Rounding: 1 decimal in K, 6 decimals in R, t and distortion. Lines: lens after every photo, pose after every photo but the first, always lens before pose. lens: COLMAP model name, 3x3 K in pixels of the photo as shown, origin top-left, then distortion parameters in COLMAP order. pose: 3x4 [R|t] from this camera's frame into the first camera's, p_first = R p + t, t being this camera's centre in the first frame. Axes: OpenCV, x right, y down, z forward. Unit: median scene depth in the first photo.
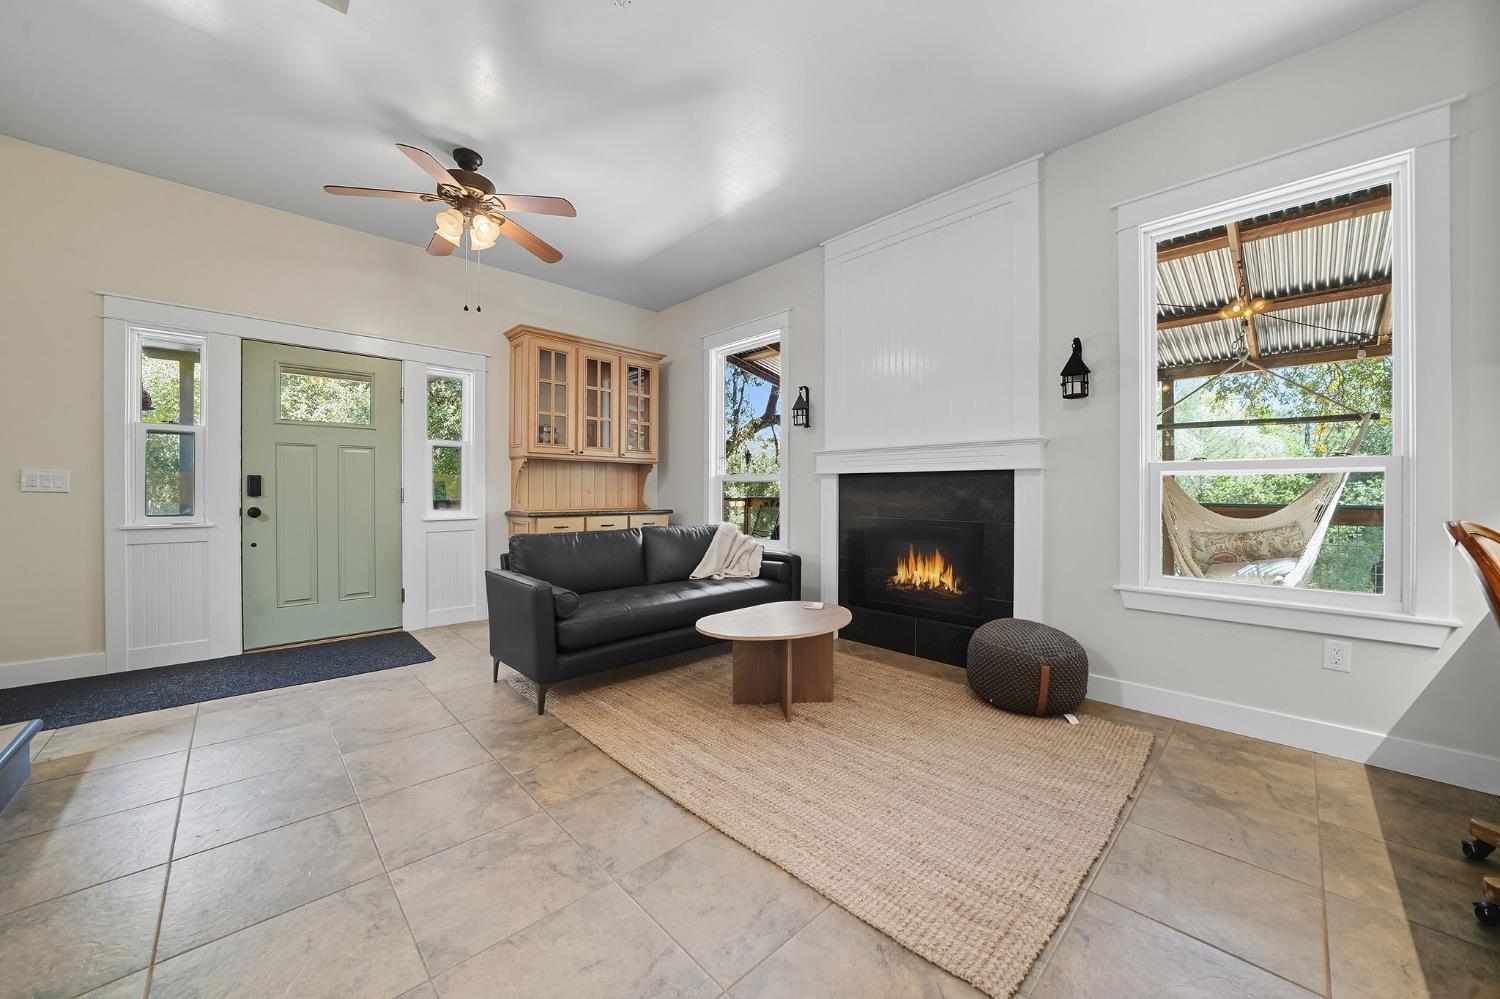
lens RADIAL K [[547.2, 0, 746.7], [0, 547.2, 495.3], [0, 0, 1]] dist [-0.002533, -0.000101]
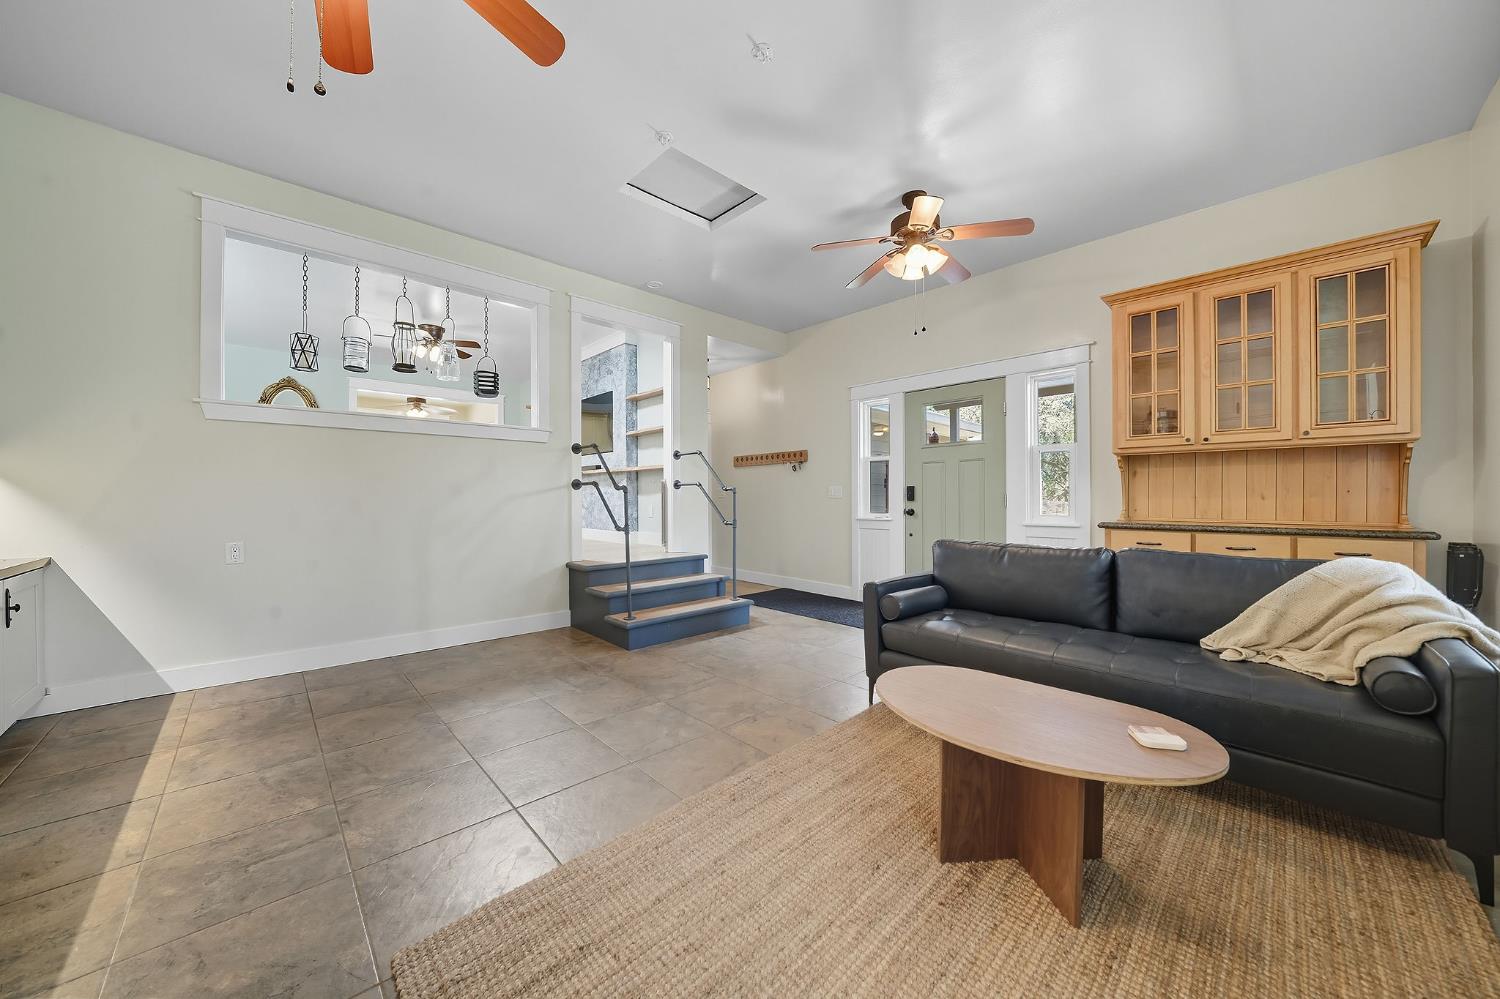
lens RADIAL K [[547.2, 0, 746.8], [0, 547.2, 495.9], [0, 0, 1]] dist [-0.002533, -0.000101]
pose [[-0.024651, -0.005945, -0.999678, 0.417833], [-0.005481, 0.999968, -0.005812, -0.000377], [0.999681, 0.005336, -0.024683, 0.460594]]
